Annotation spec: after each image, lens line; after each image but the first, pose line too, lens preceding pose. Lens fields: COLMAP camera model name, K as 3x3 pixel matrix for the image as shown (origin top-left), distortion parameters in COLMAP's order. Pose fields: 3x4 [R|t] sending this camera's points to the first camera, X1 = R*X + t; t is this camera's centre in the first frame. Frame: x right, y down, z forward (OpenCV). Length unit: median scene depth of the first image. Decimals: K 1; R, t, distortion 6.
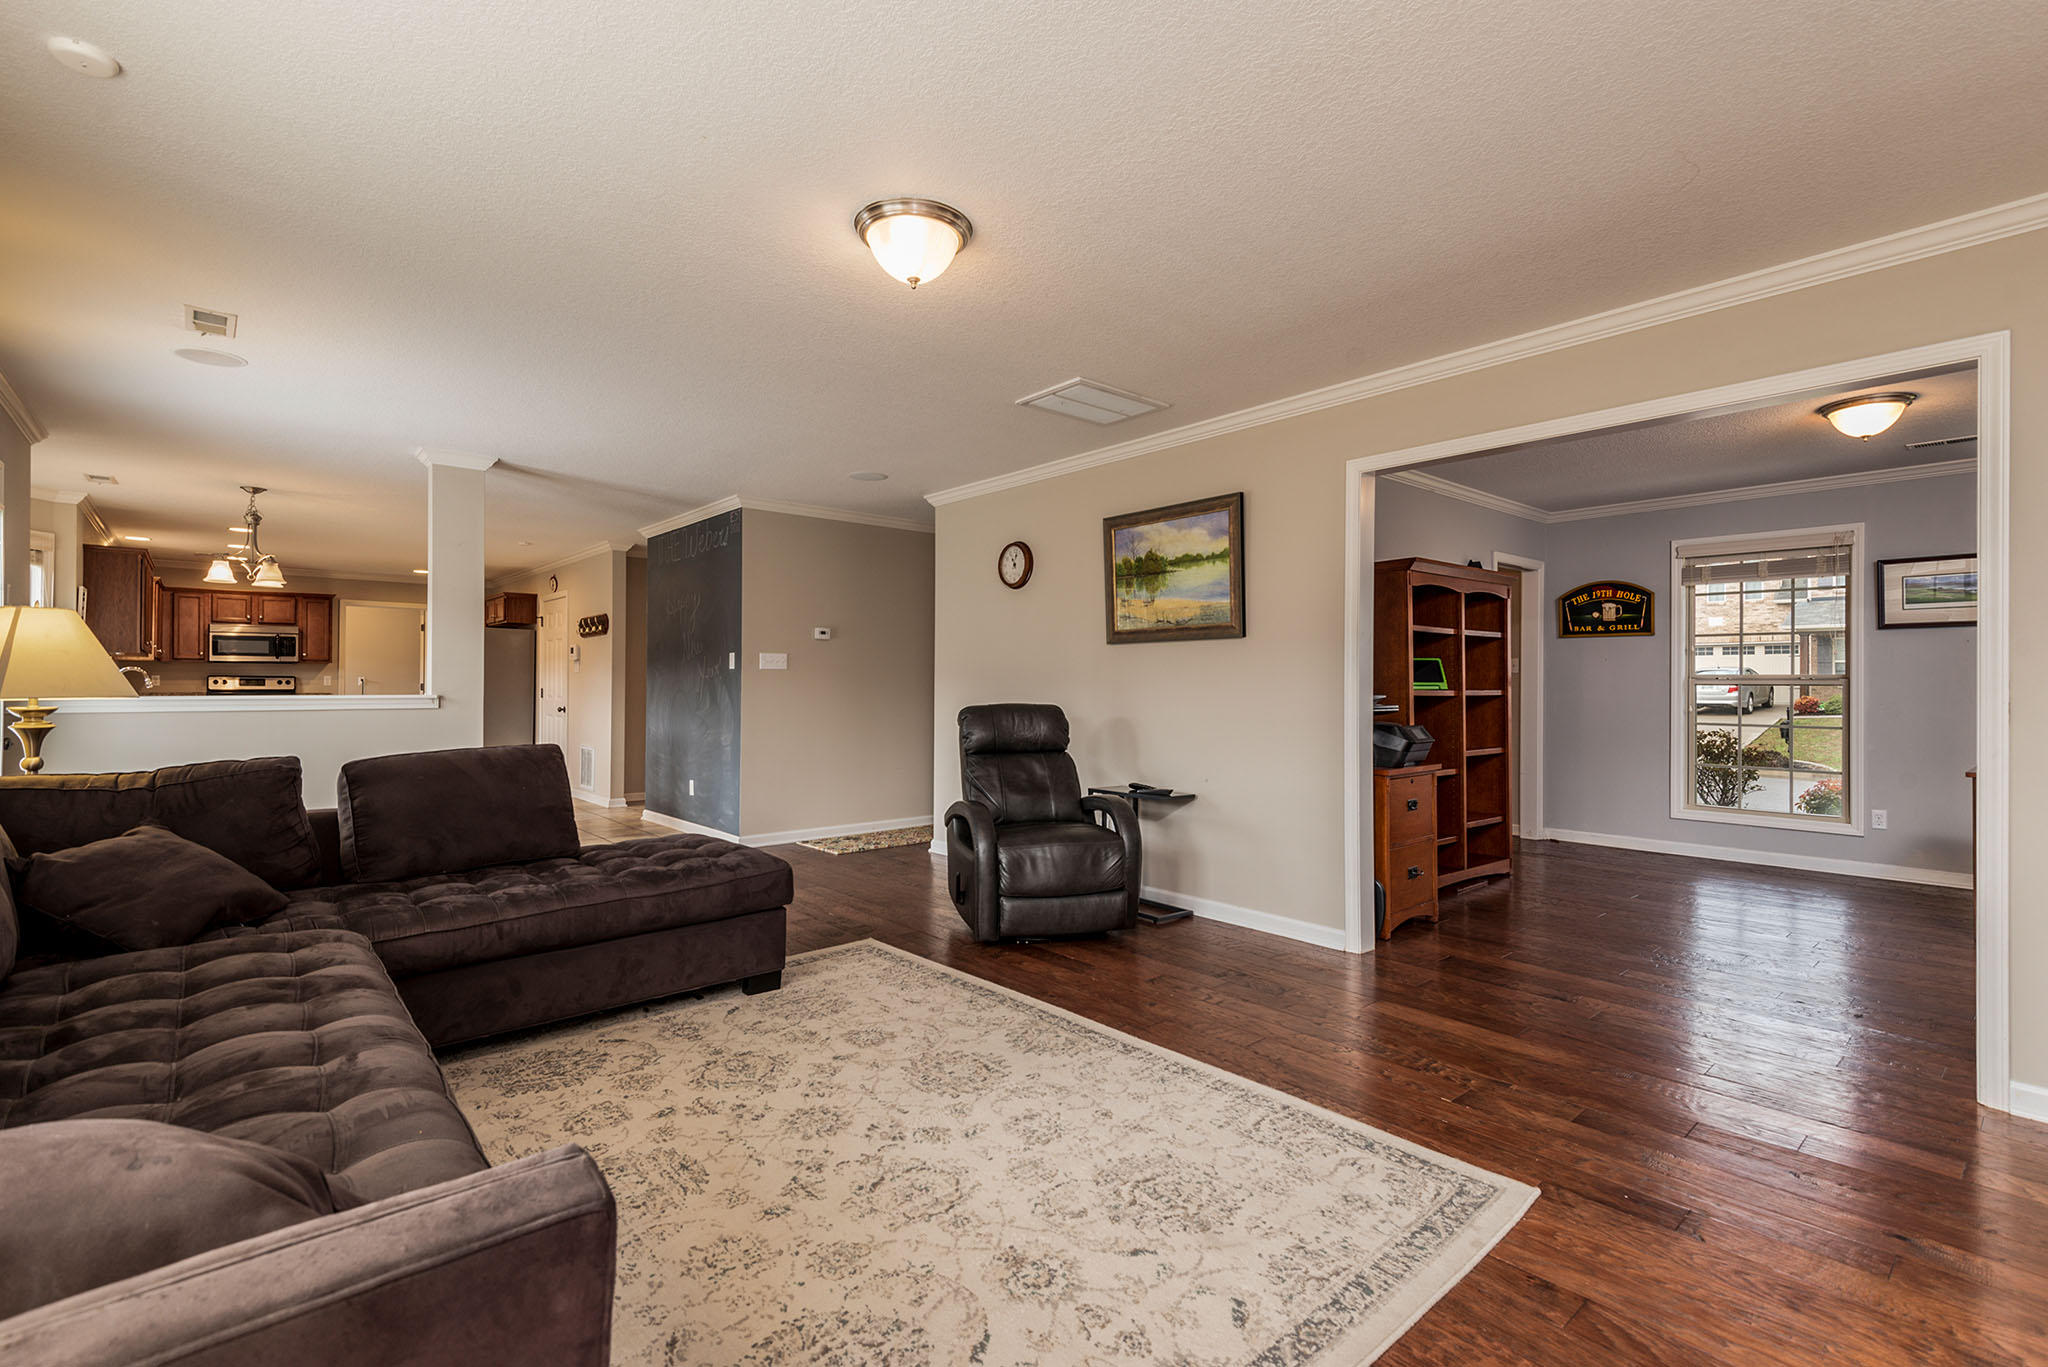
lens RADIAL K [[939.6, 0, 1024.0], [0, 939.6, 683.5], [0, 0, 1]] dist [0.023600, -0.000127]
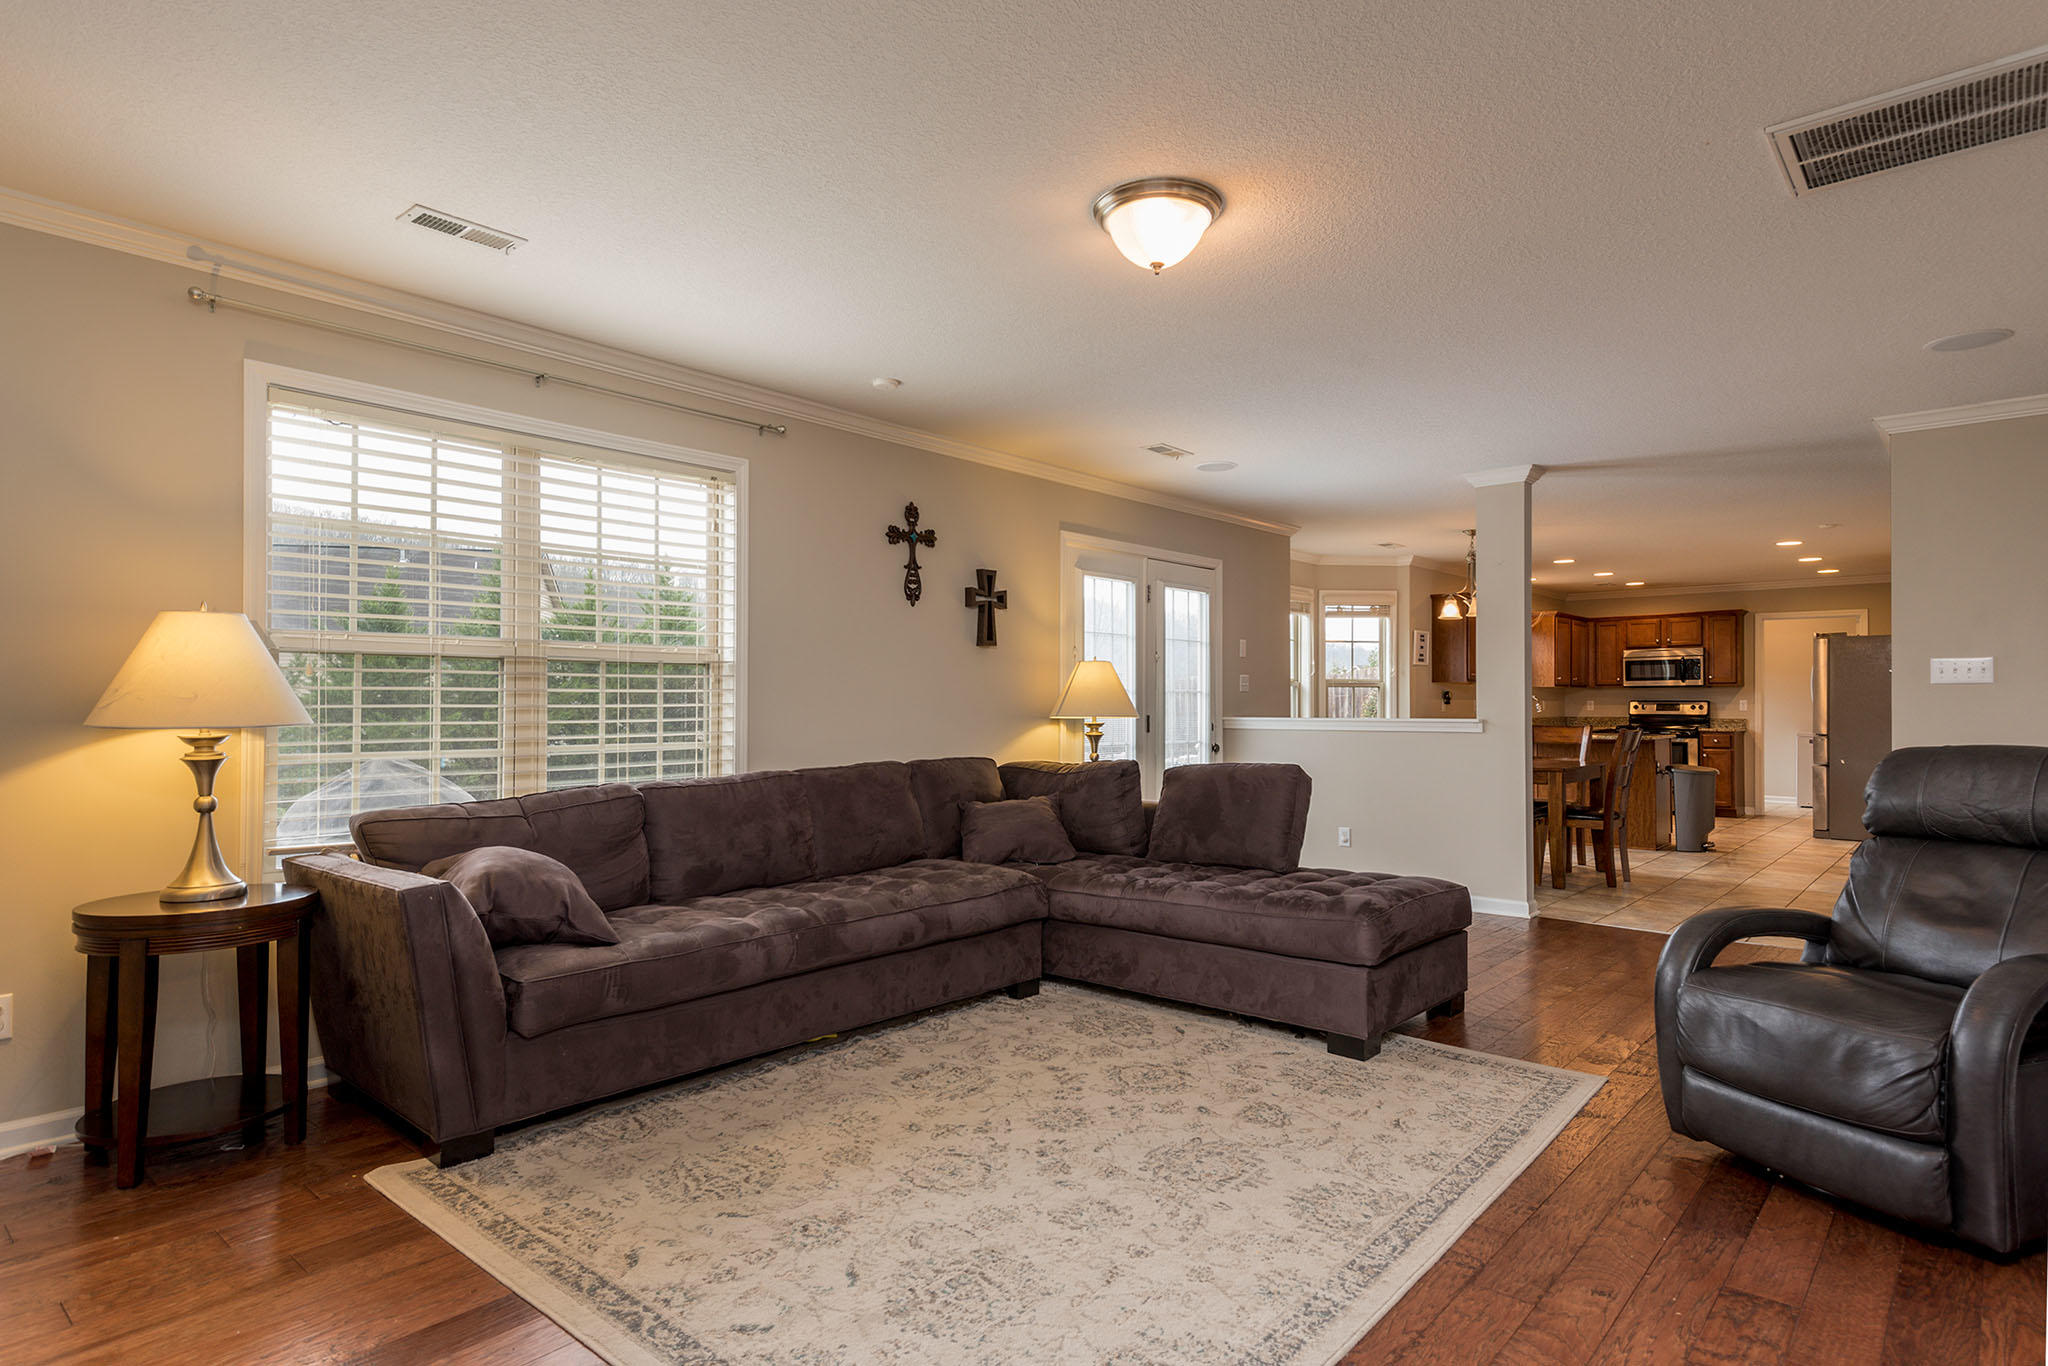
lens RADIAL K [[1109.1, 0, 1024.0], [0, 1109.1, 683.0], [0, 0, 1]] dist [0.030860, -0.000749]
pose [[0.135948, -0.017293, -0.990565, 0.883750], [-0.005940, 0.999815, -0.018269, -0.003275], [0.990698, 0.008367, 0.135820, 0.676262]]
